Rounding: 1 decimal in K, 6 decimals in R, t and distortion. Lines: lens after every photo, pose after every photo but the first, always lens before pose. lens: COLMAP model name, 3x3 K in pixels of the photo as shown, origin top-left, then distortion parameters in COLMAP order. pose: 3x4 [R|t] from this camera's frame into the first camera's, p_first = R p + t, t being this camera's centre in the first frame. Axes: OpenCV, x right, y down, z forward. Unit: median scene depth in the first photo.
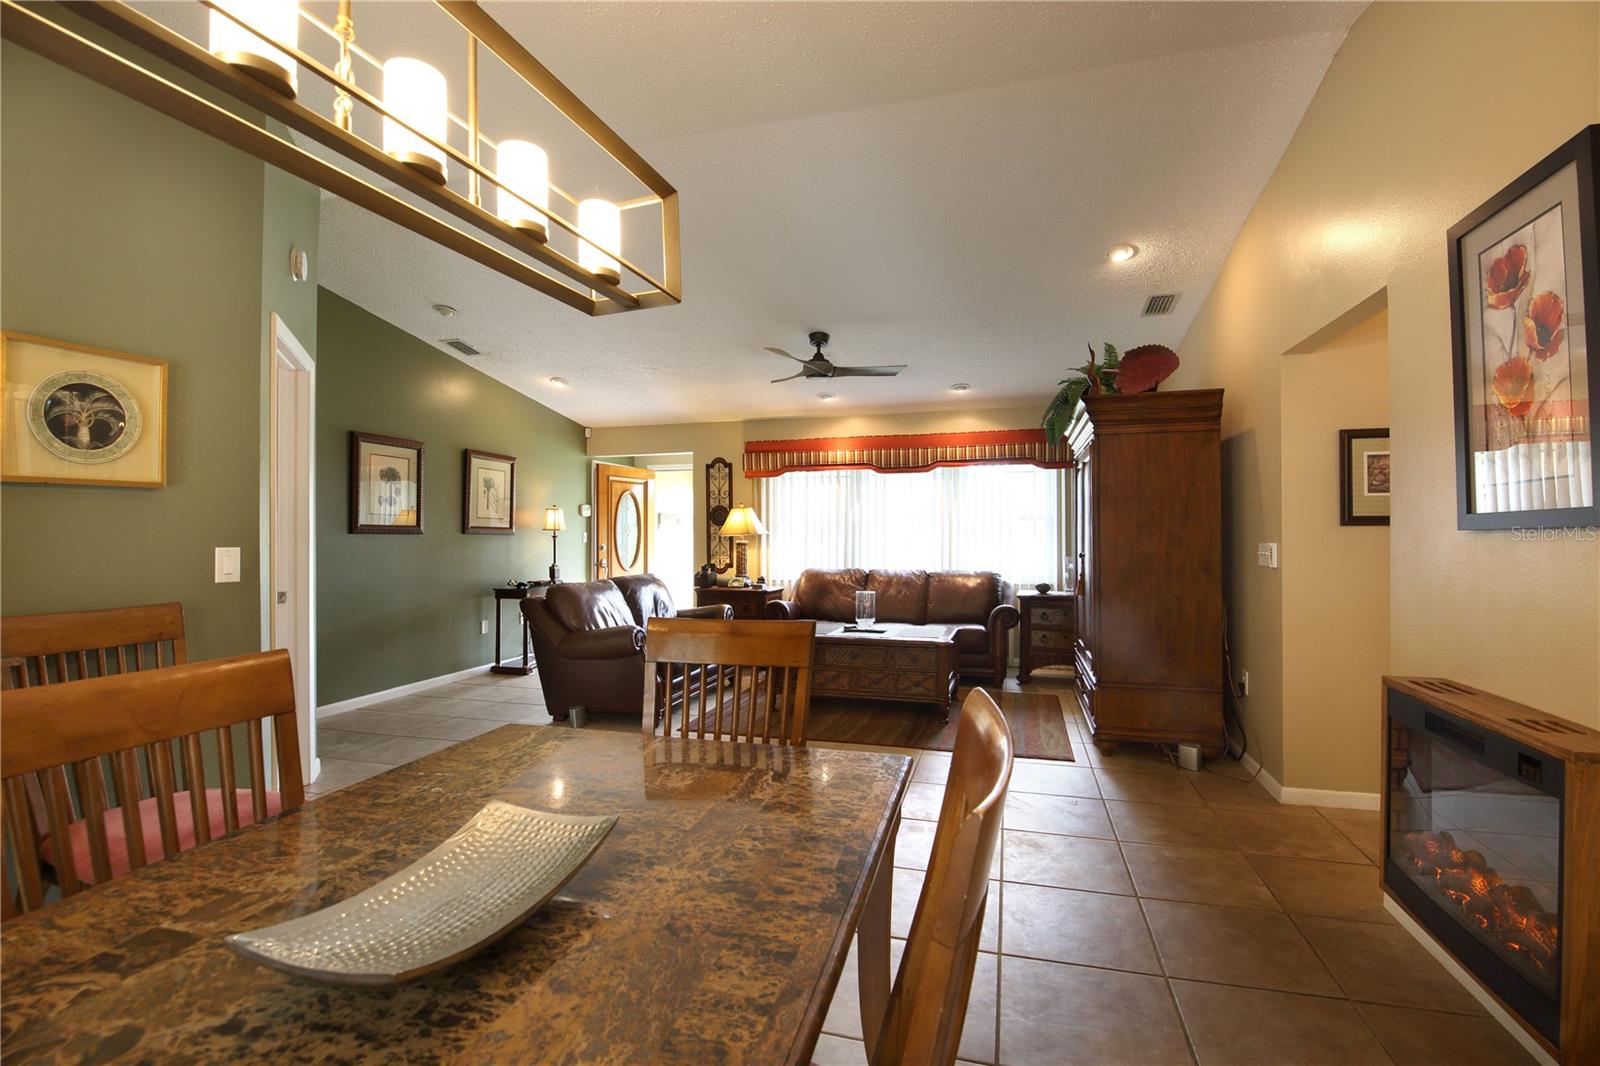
lens RADIAL K [[713.5, 0, 828.5], [0, 713.5, 527.8], [0, 0, 1]] dist [-0.002456, -0.009286]
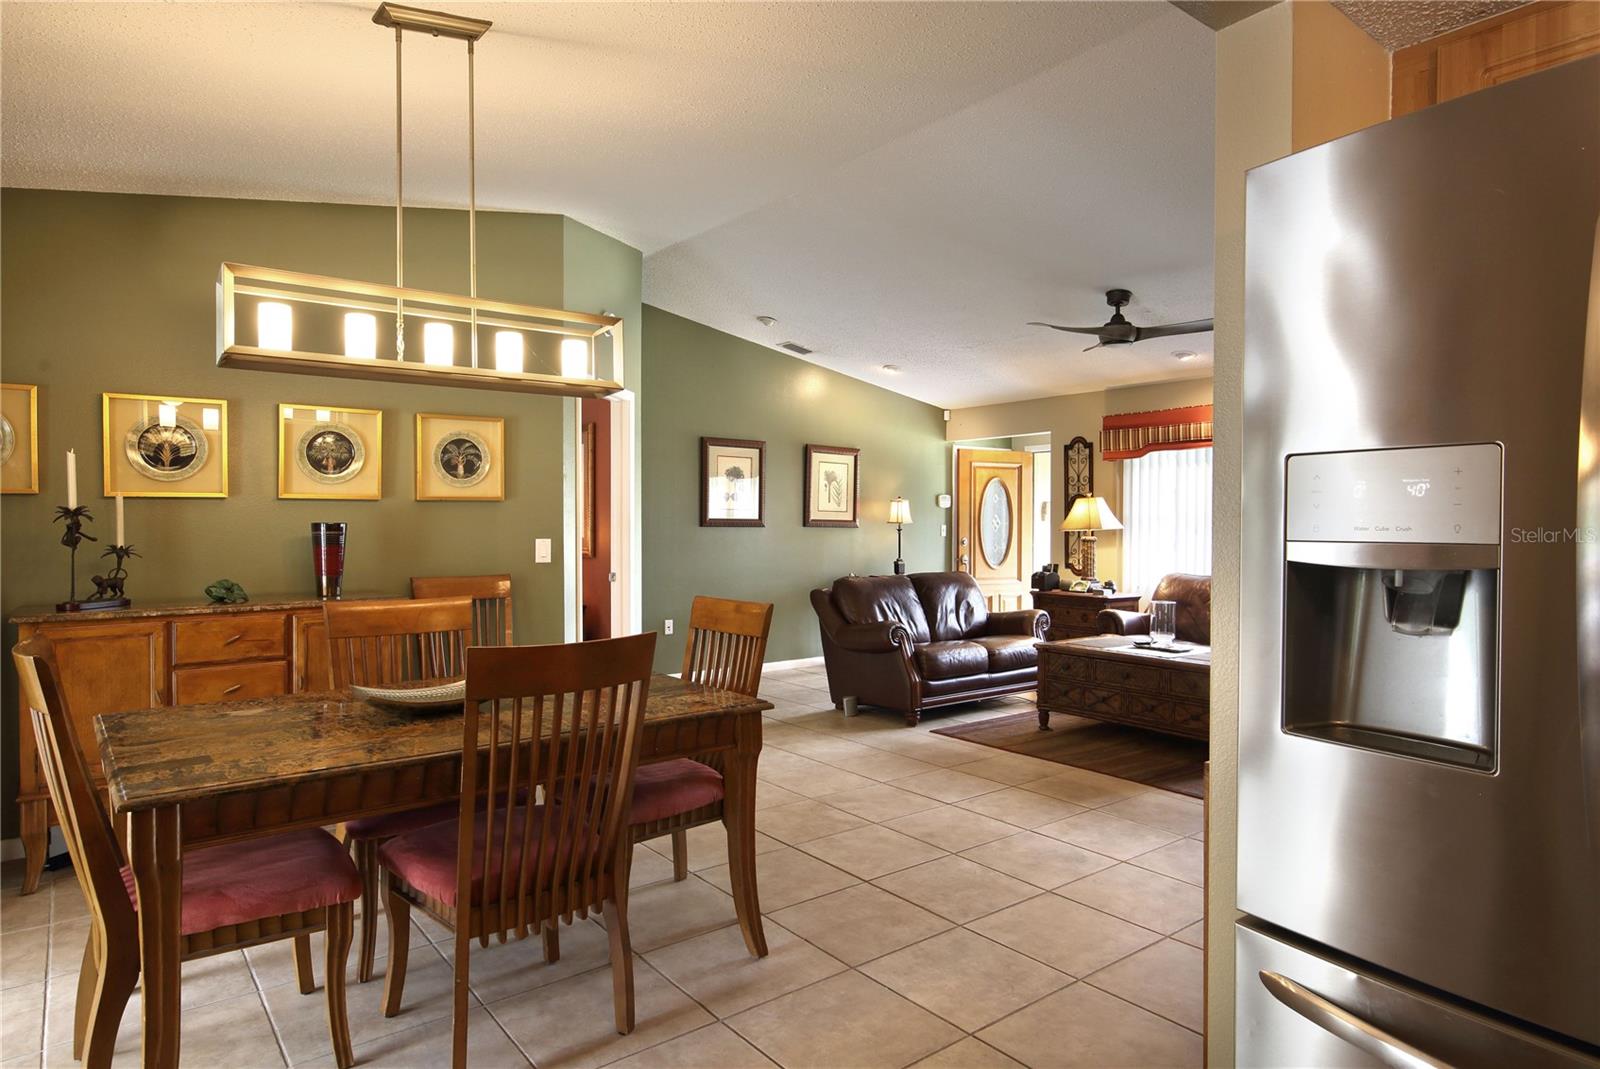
lens RADIAL K [[953.2, 0, 800.0], [0, 953.2, 534.5], [0, 0, 1]] dist [-0.001843, -0.000099]
pose [[0.793327, 0.011693, -0.608684, 0.315603], [0.000985, 0.999790, 0.020489, -0.008522], [0.608796, -0.016854, 0.793148, -0.098368]]
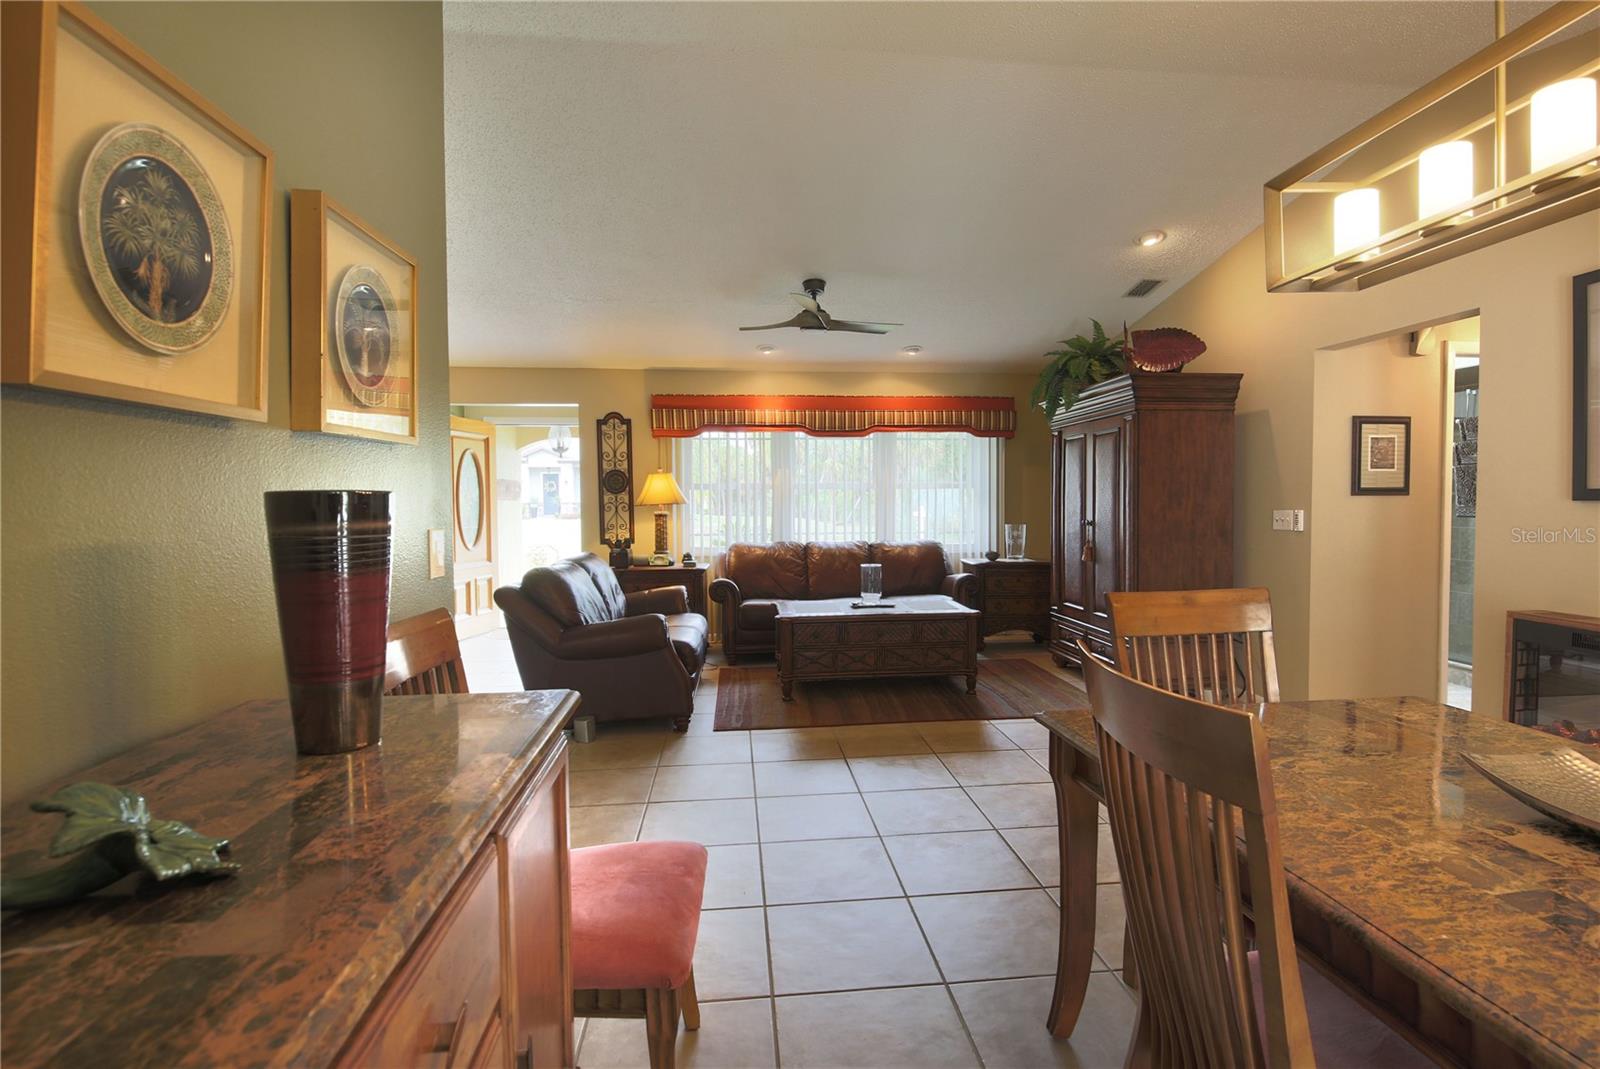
lens RADIAL K [[794.4, 0, 833.8], [0, 794.4, 529.6], [0, 0, 1]] dist [-0.012913, -0.000710]
pose [[0.925311, -0.017742, 0.378794, -0.318048], [0.000683, 0.998981, 0.045123, -0.003131], [-0.379209, -0.041494, 0.924380, 0.044790]]
